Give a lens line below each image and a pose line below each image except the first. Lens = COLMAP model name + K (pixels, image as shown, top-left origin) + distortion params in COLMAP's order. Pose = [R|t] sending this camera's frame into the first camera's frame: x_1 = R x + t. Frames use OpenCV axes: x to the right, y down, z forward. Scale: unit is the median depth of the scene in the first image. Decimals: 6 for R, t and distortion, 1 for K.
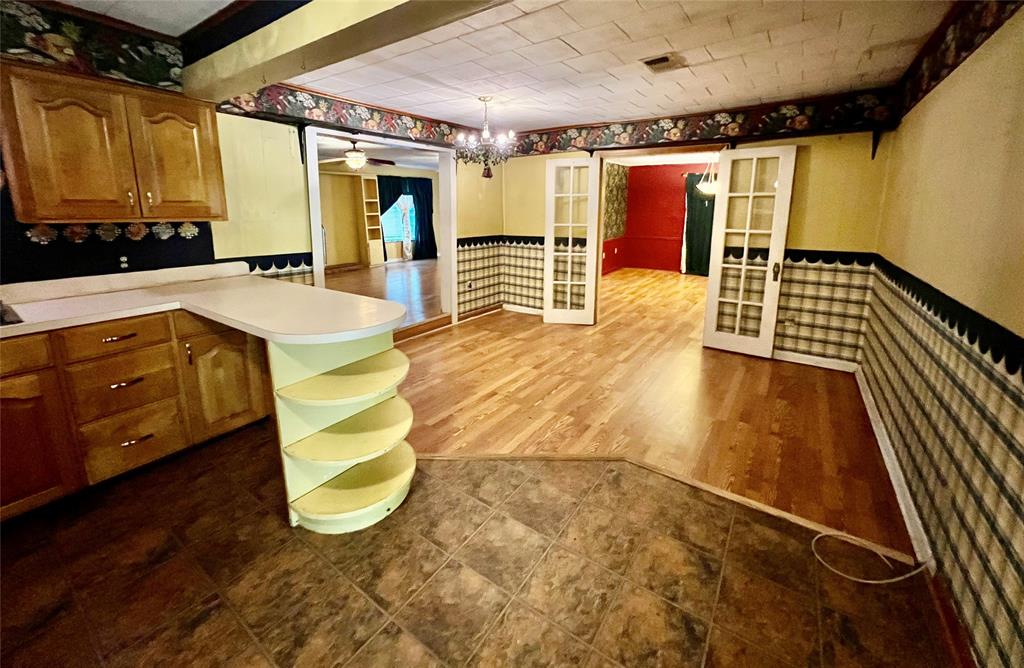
lens RADIAL K [[409.0, 0, 509.9], [0, 409.0, 282.8], [0, 0, 1]] dist [0.002086, 0.000119]
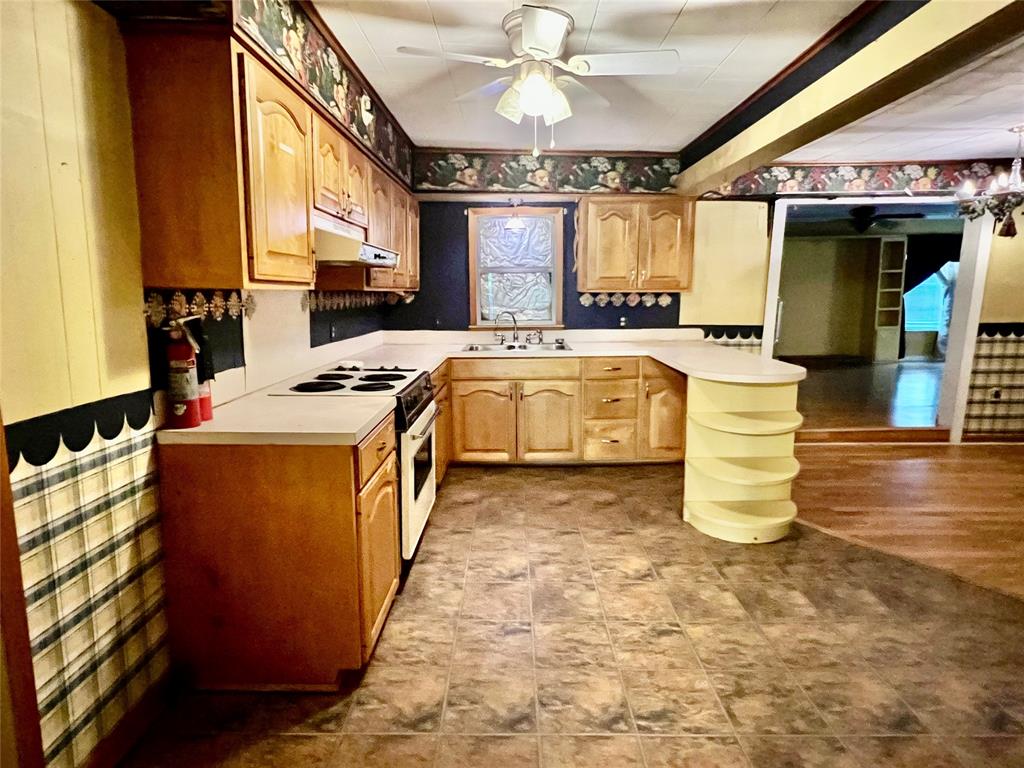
lens RADIAL K [[568.9, 0, 511.8], [0, 568.9, 380.8], [0, 0, 1]] dist [0.005481, 0.002216]
pose [[0.575046, 0.131984, -0.807404, 0.331187], [-0.140937, 0.988128, 0.061149, 0.065631], [0.805890, 0.078629, 0.586821, -0.325272]]
